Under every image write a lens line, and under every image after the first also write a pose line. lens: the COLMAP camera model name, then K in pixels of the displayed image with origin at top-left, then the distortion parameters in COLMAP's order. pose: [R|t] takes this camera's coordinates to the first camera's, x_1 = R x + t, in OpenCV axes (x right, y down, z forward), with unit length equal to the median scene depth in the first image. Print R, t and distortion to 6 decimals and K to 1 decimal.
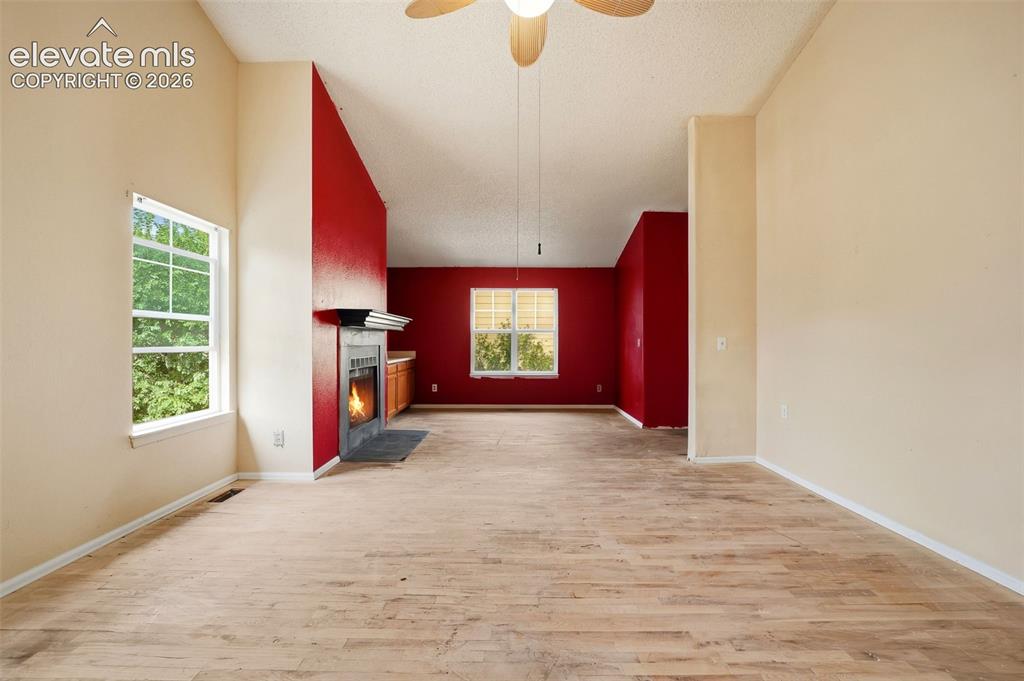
lens RADIAL K [[422.7, 0, 511.3], [0, 422.7, 343.0], [0, 0, 1]] dist [-0.021560, 0.000251]
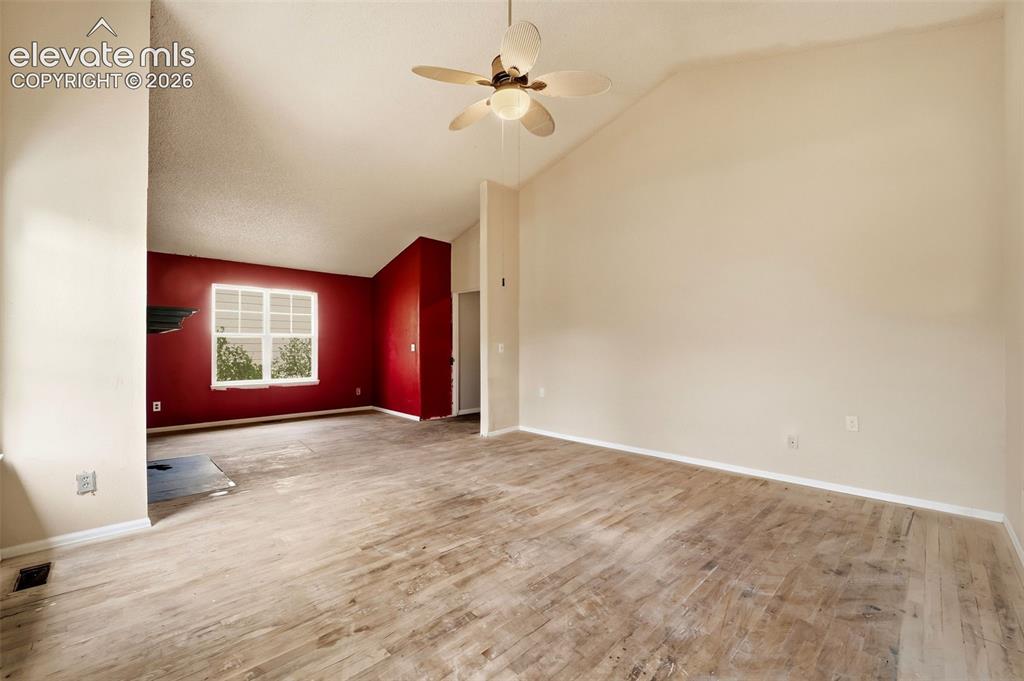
lens RADIAL K [[422.7, 0, 510.9], [0, 422.7, 338.9], [0, 0, 1]] dist [-0.021560, 0.000251]
pose [[0.707998, 0.009471, 0.706151, -0.563911], [0.005085, 0.999816, -0.018508, -0.002265], [-0.706196, 0.016694, 0.707819, -0.016109]]
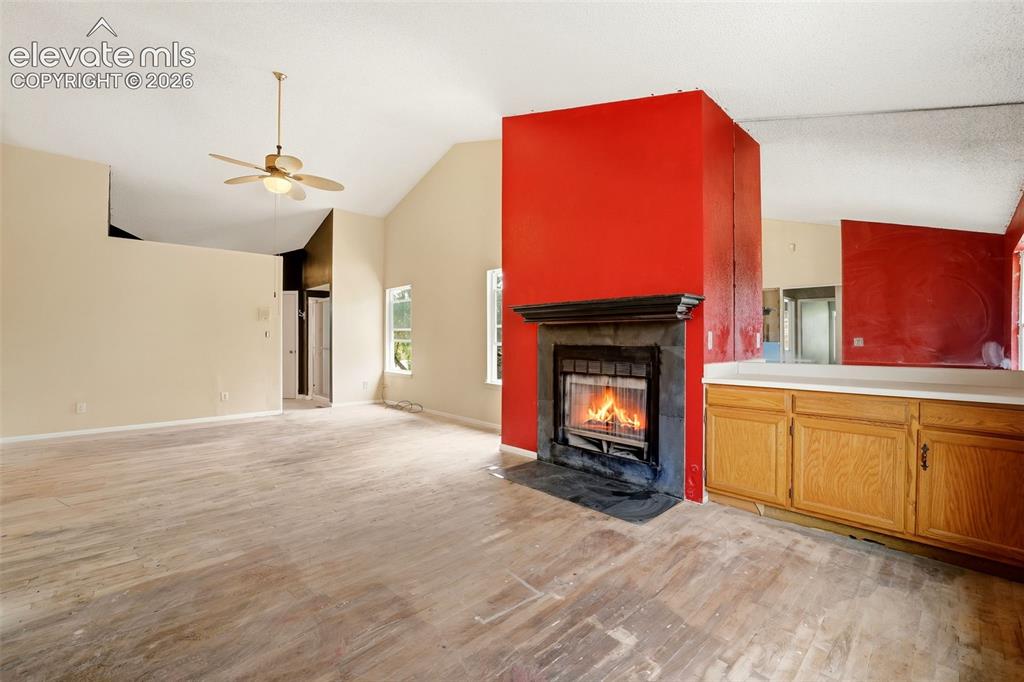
lens RADIAL K [[422.7, 0, 500.9], [0, 422.7, 338.7], [0, 0, 1]] dist [-0.021560, 0.000251]
pose [[-0.735025, -0.005142, -0.678020, 0.399523], [-0.005776, 0.999982, -0.001322, -0.003376], [0.678015, 0.002944, -0.735042, 2.010581]]
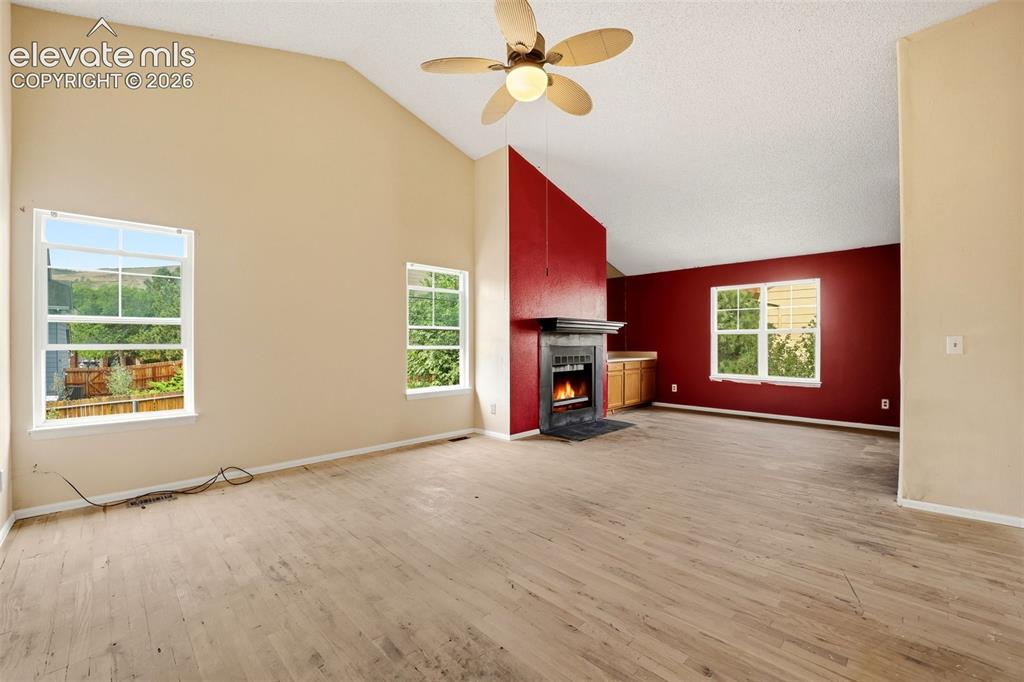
lens RADIAL K [[422.7, 0, 511.2], [0, 422.7, 344.0], [0, 0, 1]] dist [-0.021560, 0.000251]
pose [[0.706286, -0.000497, -0.707926, 0.561960], [-0.000682, 0.999999, -0.001382, 0.002270], [0.707926, 0.001459, 0.706285, -0.000745]]
